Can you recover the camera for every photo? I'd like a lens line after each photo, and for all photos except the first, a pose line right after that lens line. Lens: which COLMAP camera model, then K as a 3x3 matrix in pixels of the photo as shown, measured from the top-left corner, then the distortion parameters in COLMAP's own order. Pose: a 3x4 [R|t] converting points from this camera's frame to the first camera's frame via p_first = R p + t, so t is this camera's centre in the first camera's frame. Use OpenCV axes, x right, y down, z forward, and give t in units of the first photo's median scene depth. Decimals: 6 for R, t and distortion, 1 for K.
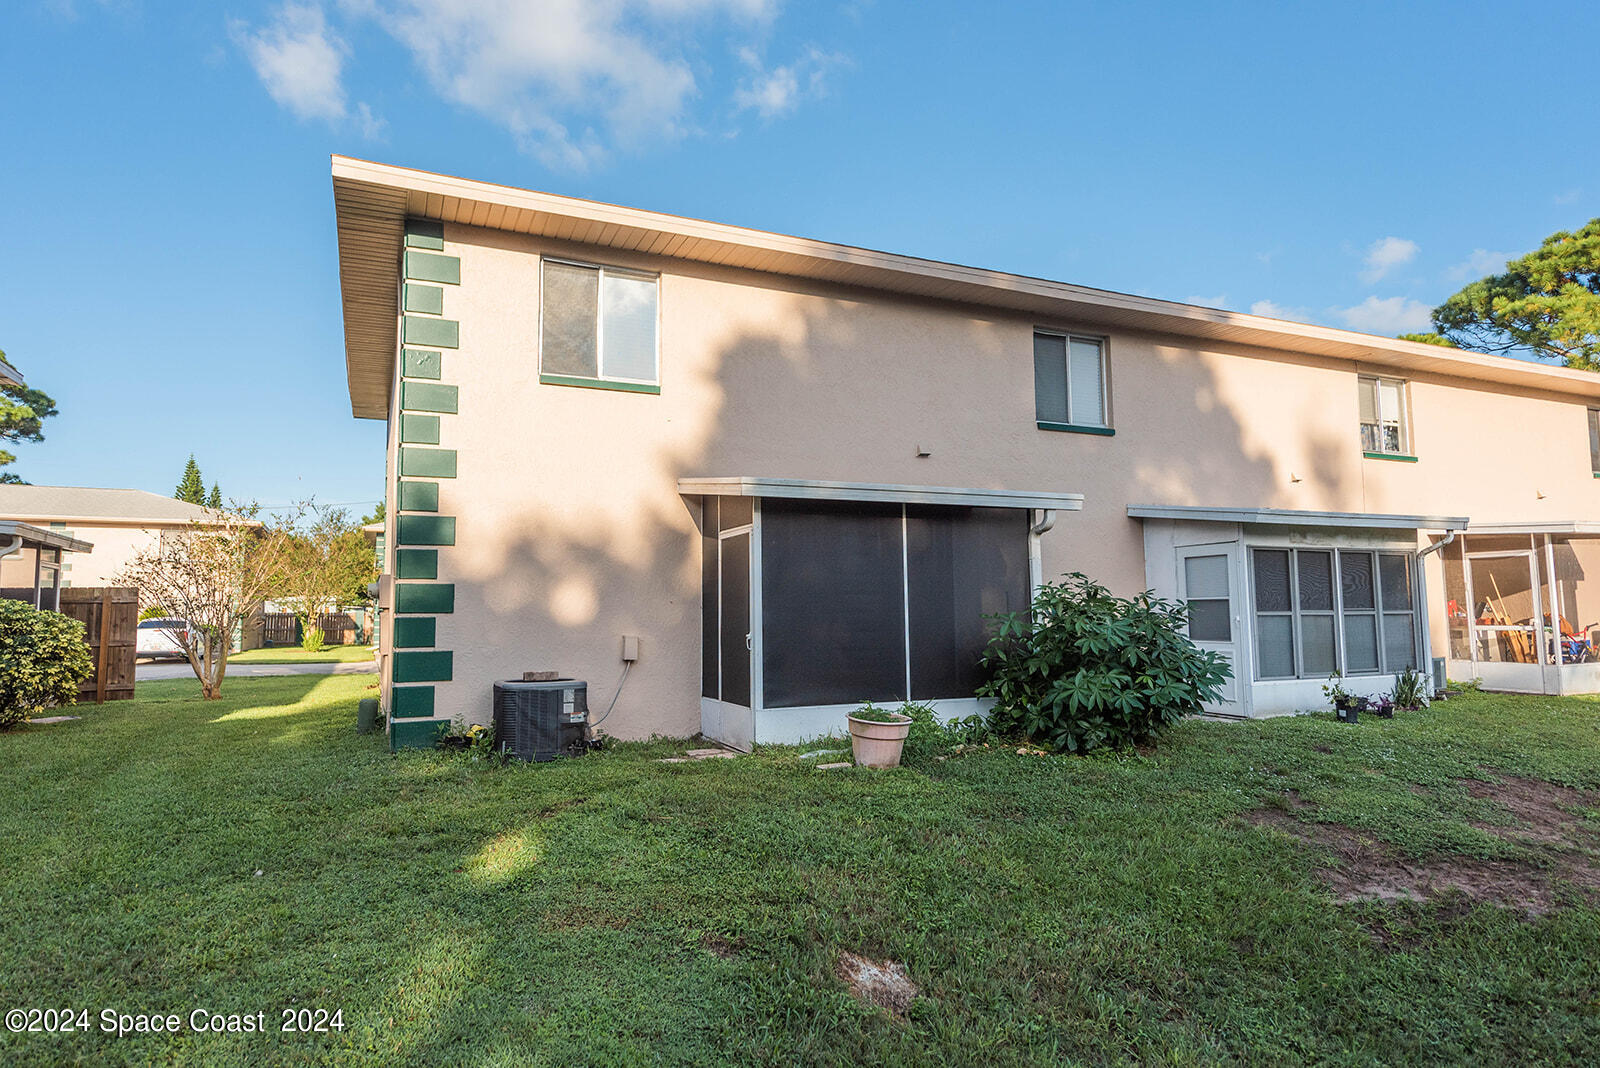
lens RADIAL K [[960.1, 0, 807.7], [0, 960.1, 524.9], [0, 0, 1]] dist [0.000105, -0.014203]
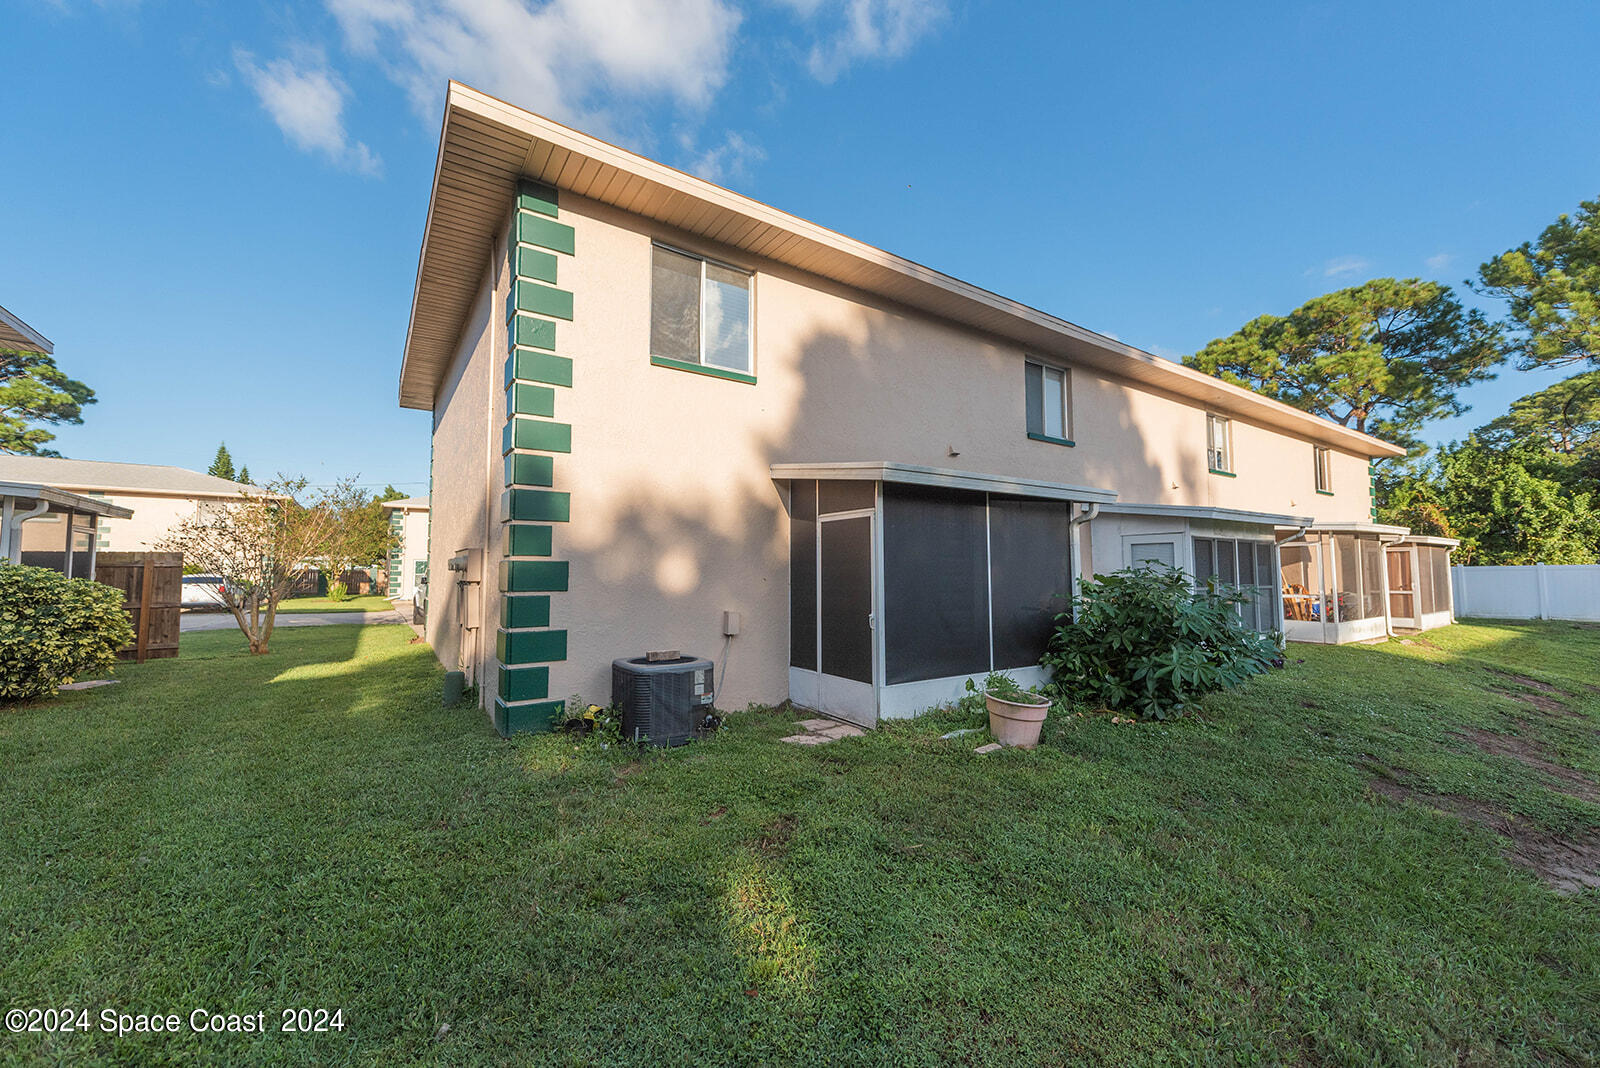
lens RADIAL K [[637.0, 0, 806.0], [0, 637.0, 530.7], [0, 0, 1]] dist [-0.002934, -0.002305]
pose [[0.984367, 0.021791, 0.174779, -0.217675], [-0.026737, 0.999304, 0.025994, 0.006649], [-0.174091, -0.030261, 0.984265, 0.286937]]
